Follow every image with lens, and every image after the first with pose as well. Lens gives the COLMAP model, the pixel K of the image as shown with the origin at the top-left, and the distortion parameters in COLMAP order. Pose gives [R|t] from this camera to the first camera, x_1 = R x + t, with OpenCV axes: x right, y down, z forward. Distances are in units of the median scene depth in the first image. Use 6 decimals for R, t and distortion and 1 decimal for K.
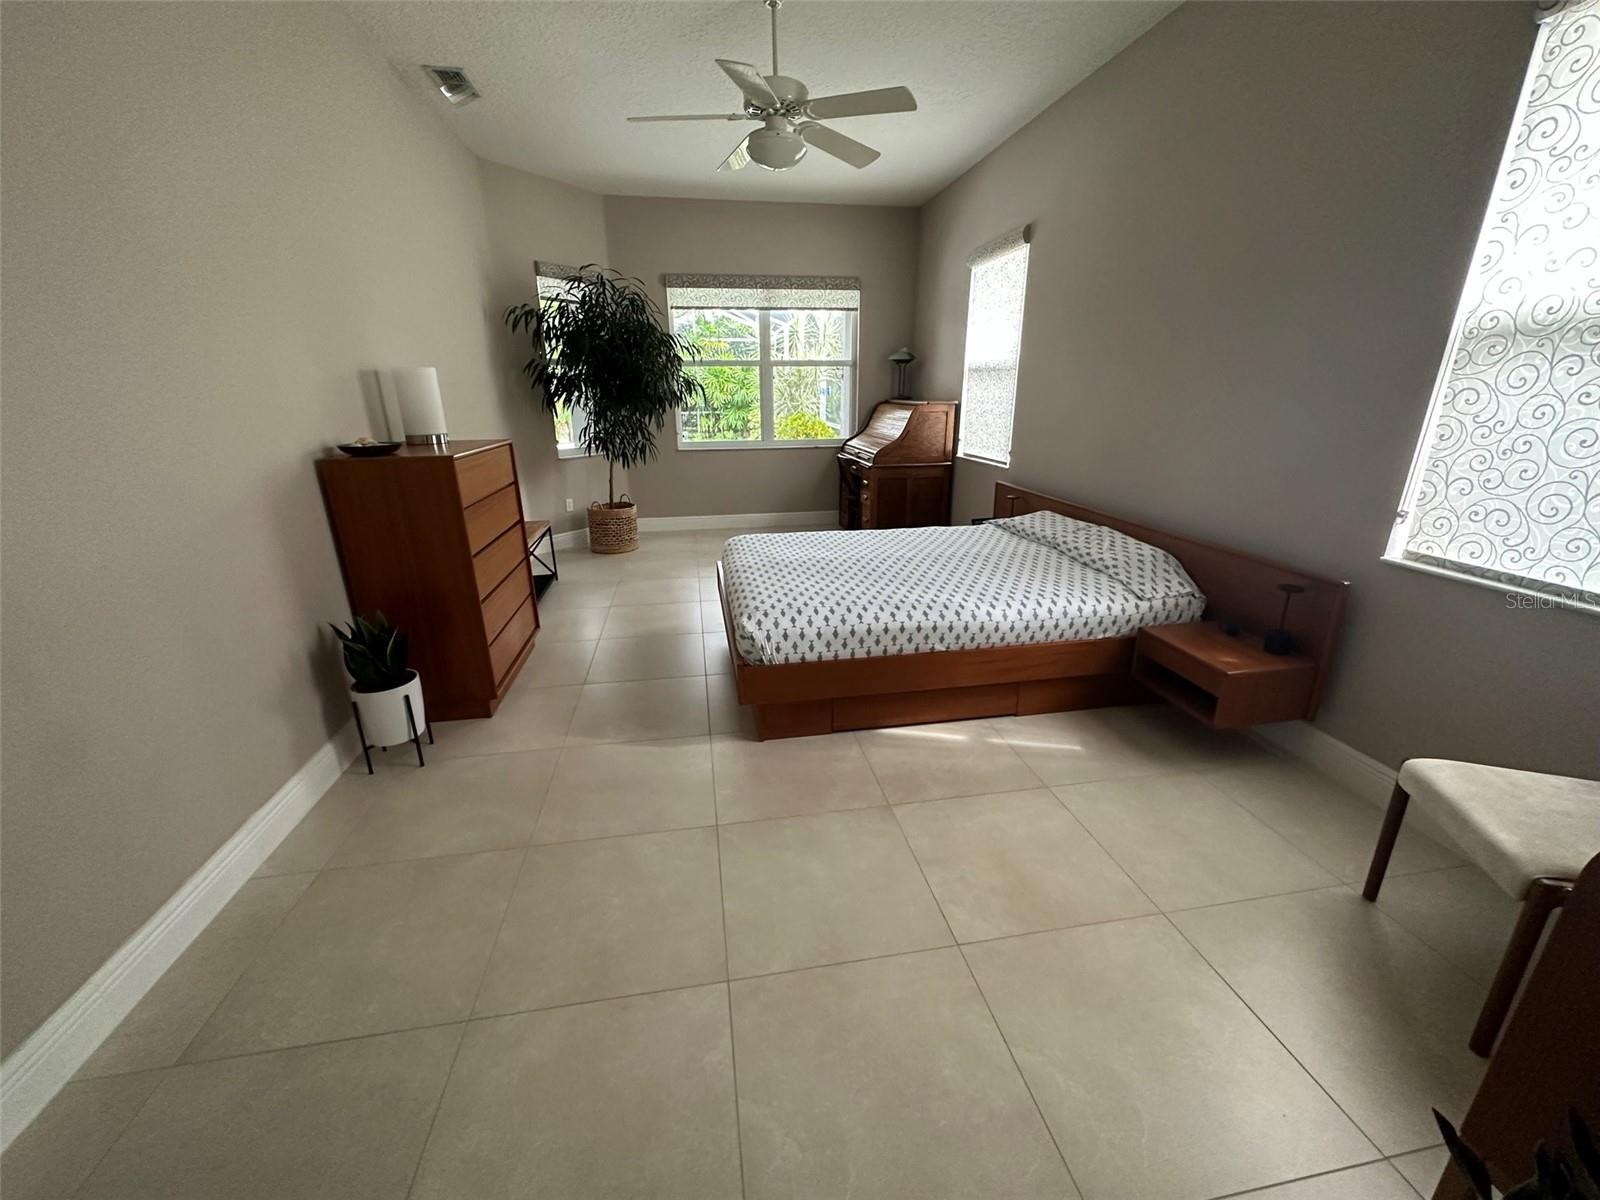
lens RADIAL K [[636.7, 0, 809.2], [0, 636.7, 599.5], [0, 0, 1]] dist [-0.002007, 0.000273]
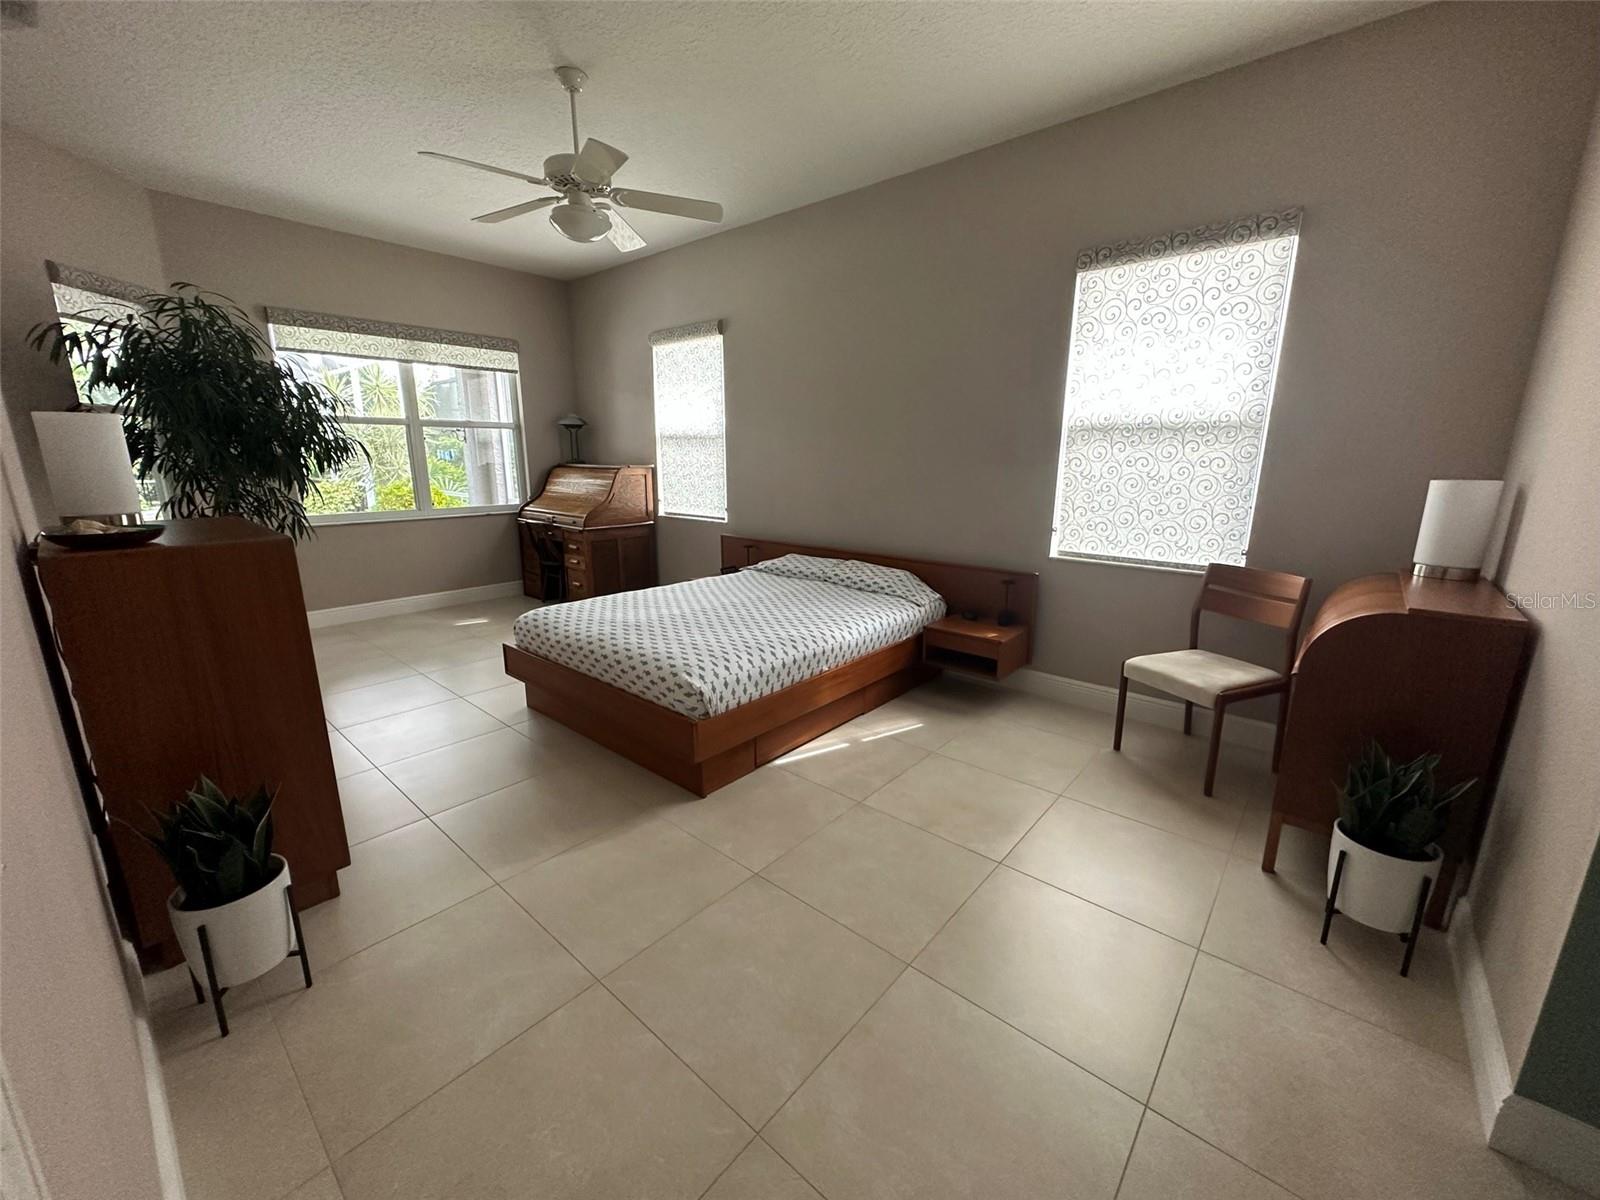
lens RADIAL K [[636.7, 0, 801.4], [0, 636.7, 598.4], [0, 0, 1]] dist [-0.002007, 0.000273]
pose [[0.772836, -0.129651, 0.621220, -0.508554], [0.188497, 0.981627, -0.029632, -0.023517], [-0.605965, 0.139998, 0.783076, 0.078847]]
